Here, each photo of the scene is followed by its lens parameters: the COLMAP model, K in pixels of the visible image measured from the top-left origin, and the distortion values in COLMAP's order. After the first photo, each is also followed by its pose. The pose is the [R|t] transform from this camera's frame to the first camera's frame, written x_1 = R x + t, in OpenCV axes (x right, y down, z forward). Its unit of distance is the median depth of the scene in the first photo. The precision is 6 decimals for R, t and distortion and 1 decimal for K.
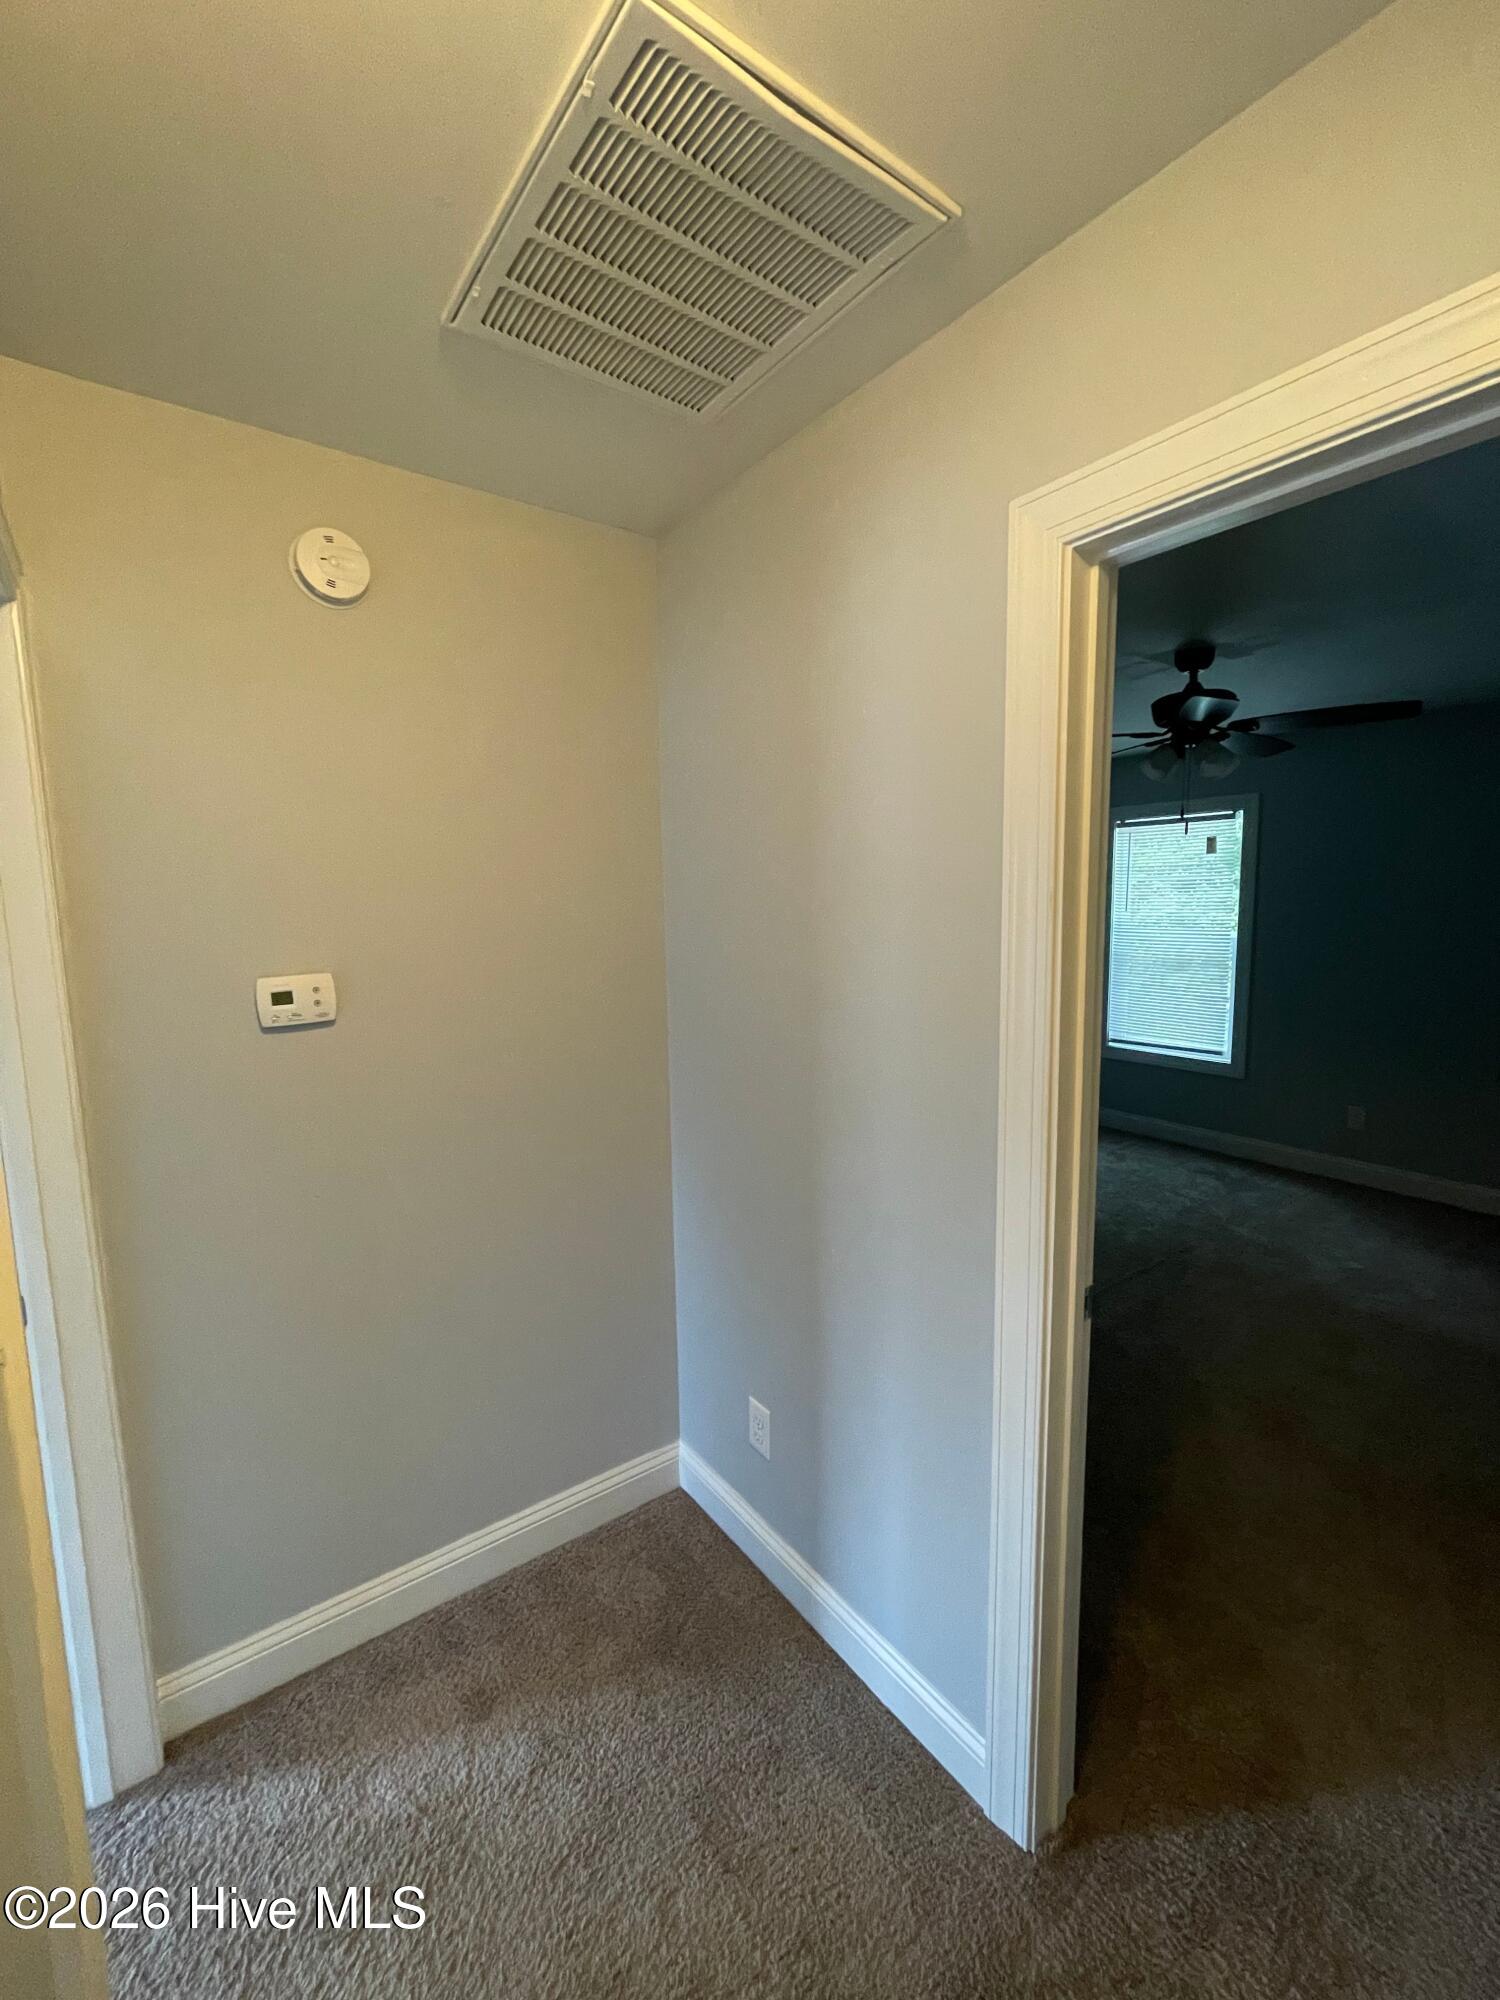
lens RADIAL K [[818.4, 0, 756.1], [0, 818.4, 994.3], [0, 0, 1]] dist [-0.001309, -0.000215]
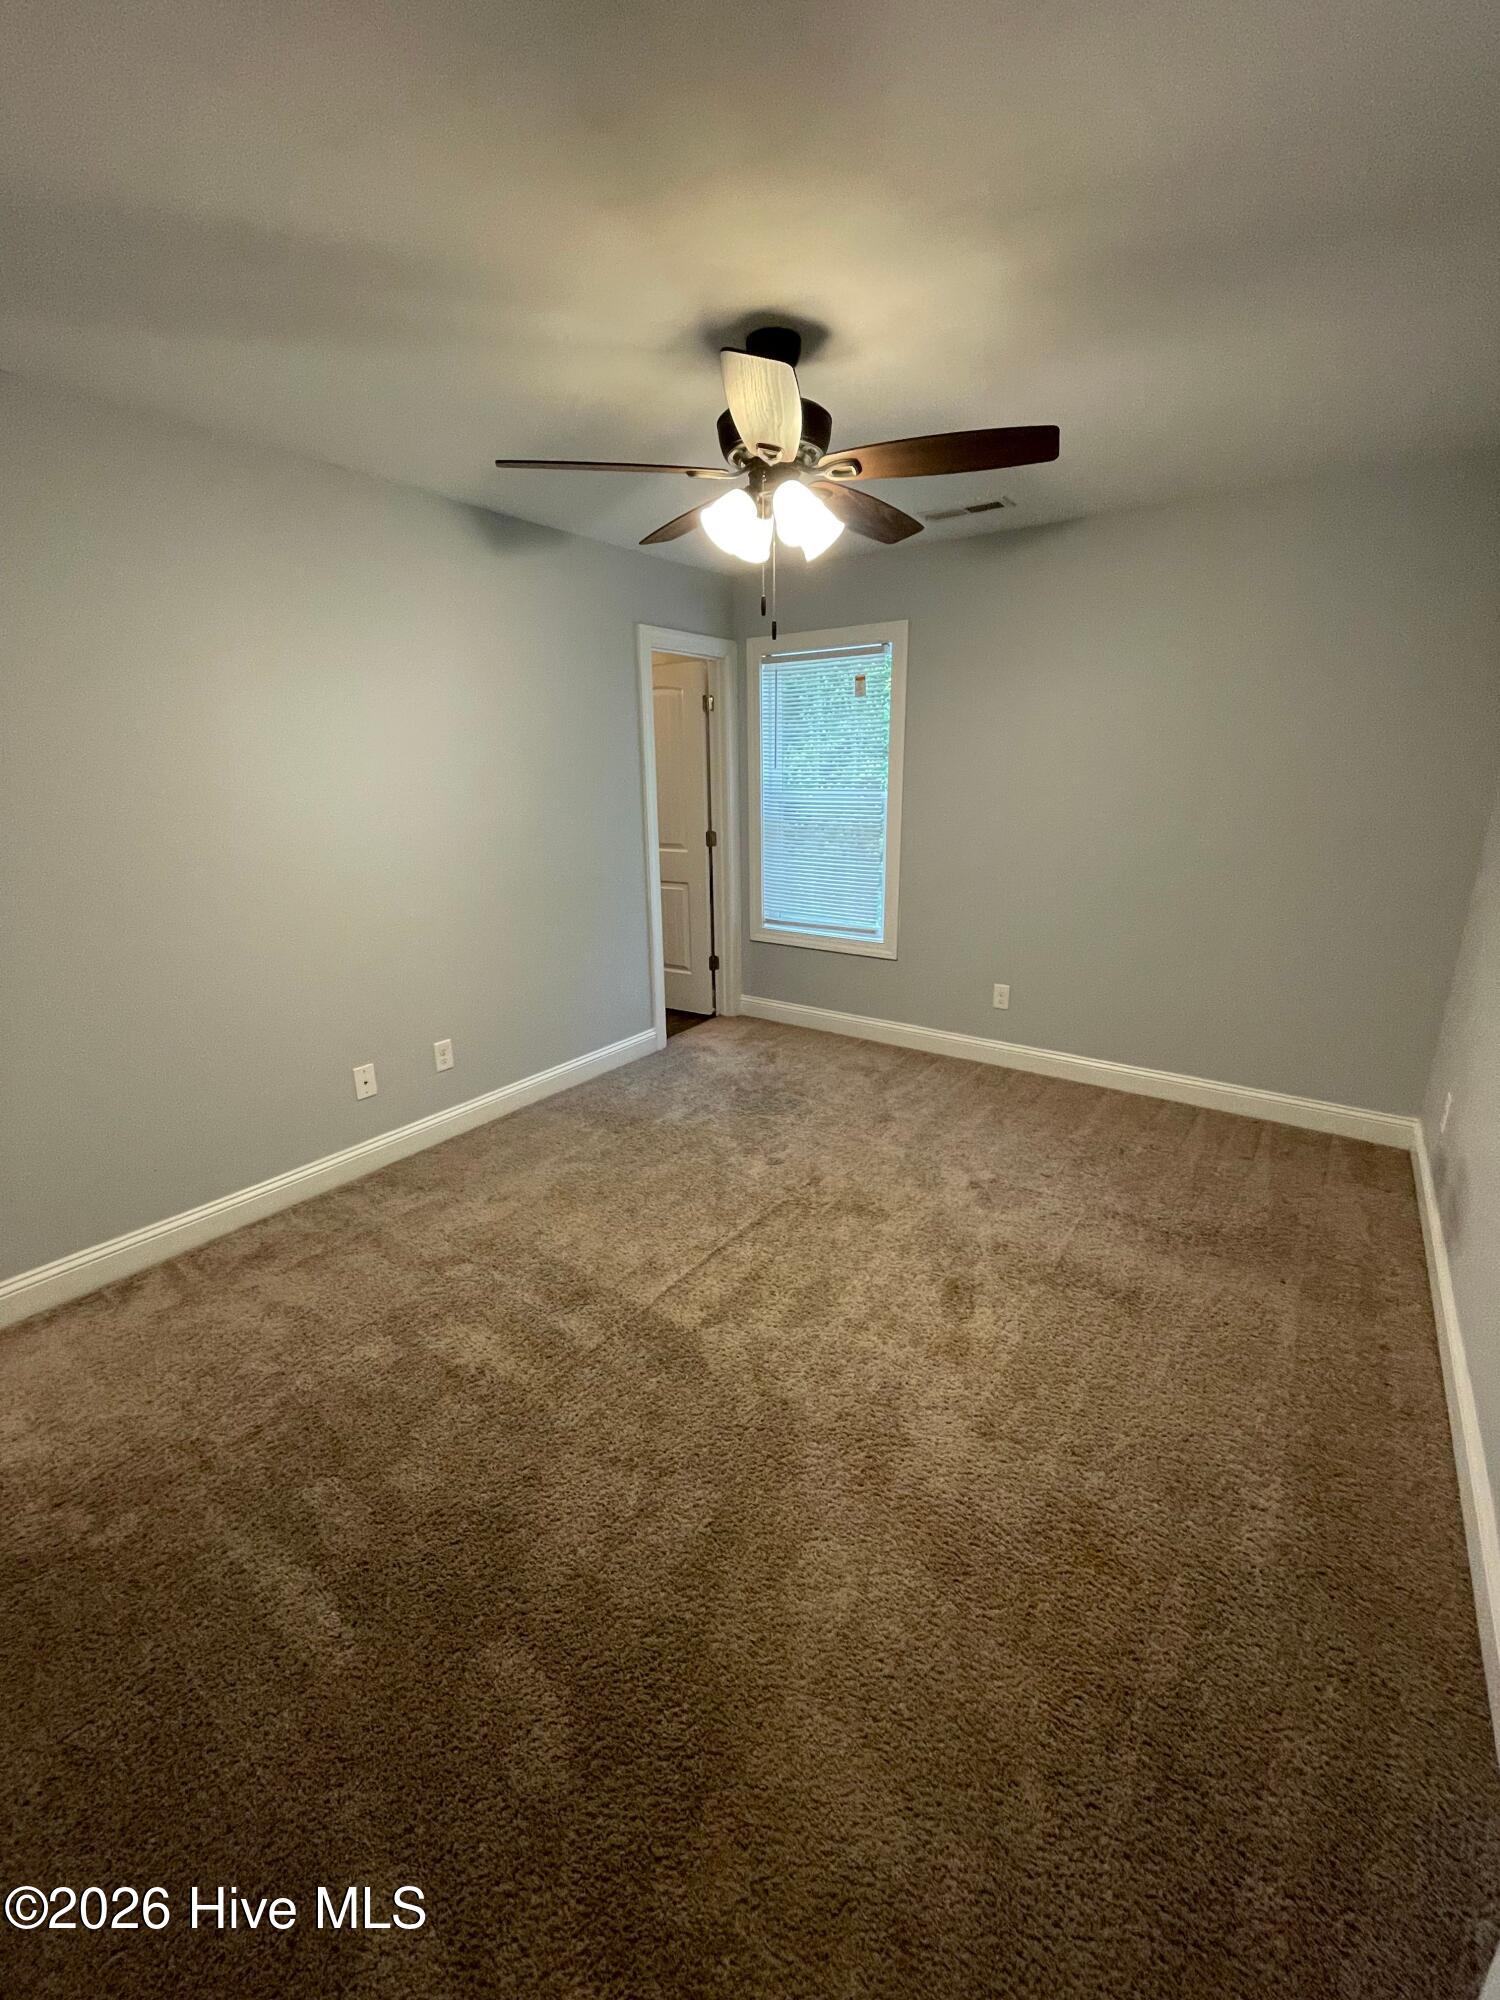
lens RADIAL K [[818.4, 0, 743.4], [0, 818.4, 1001.2], [0, 0, 1]] dist [-0.001309, -0.000215]
pose [[0.956538, -0.090287, 0.277277, 0.179655], [0.040700, 0.982889, 0.179644, -0.019562], [-0.288753, -0.160551, 0.943846, 0.189467]]
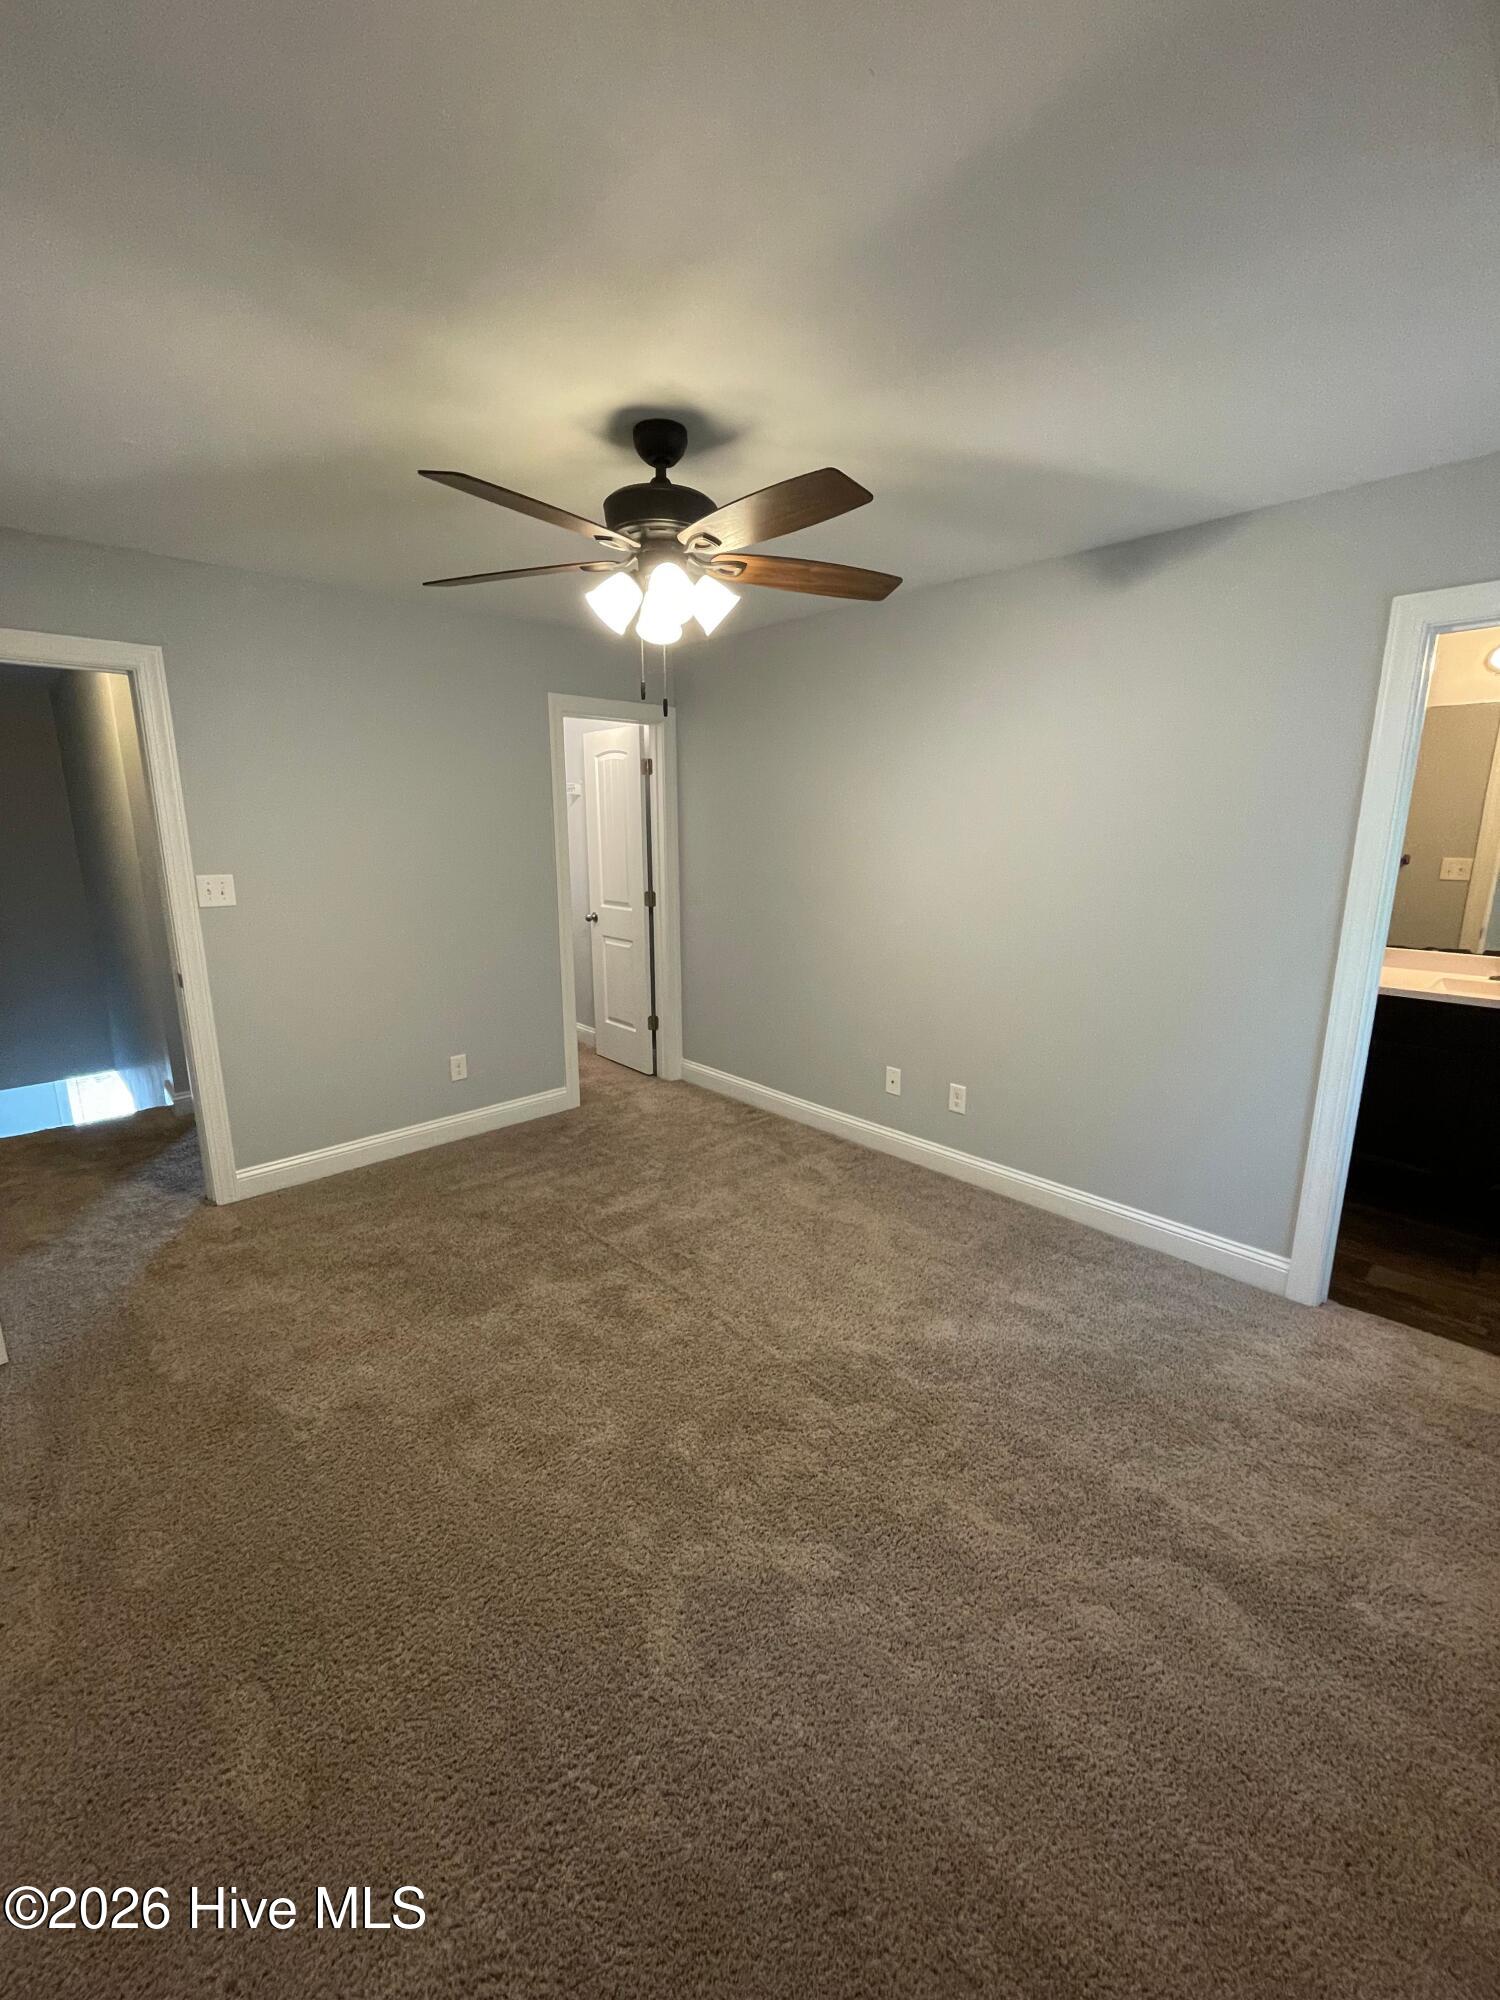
lens RADIAL K [[818.4, 0, 751.7], [0, 818.4, 1001.7], [0, 0, 1]] dist [-0.001309, -0.000215]
pose [[0.103664, 0.218319, -0.970356, 0.789414], [-0.107378, 0.972367, 0.207300, -0.075322], [0.988799, 0.082706, 0.124242, 0.627277]]
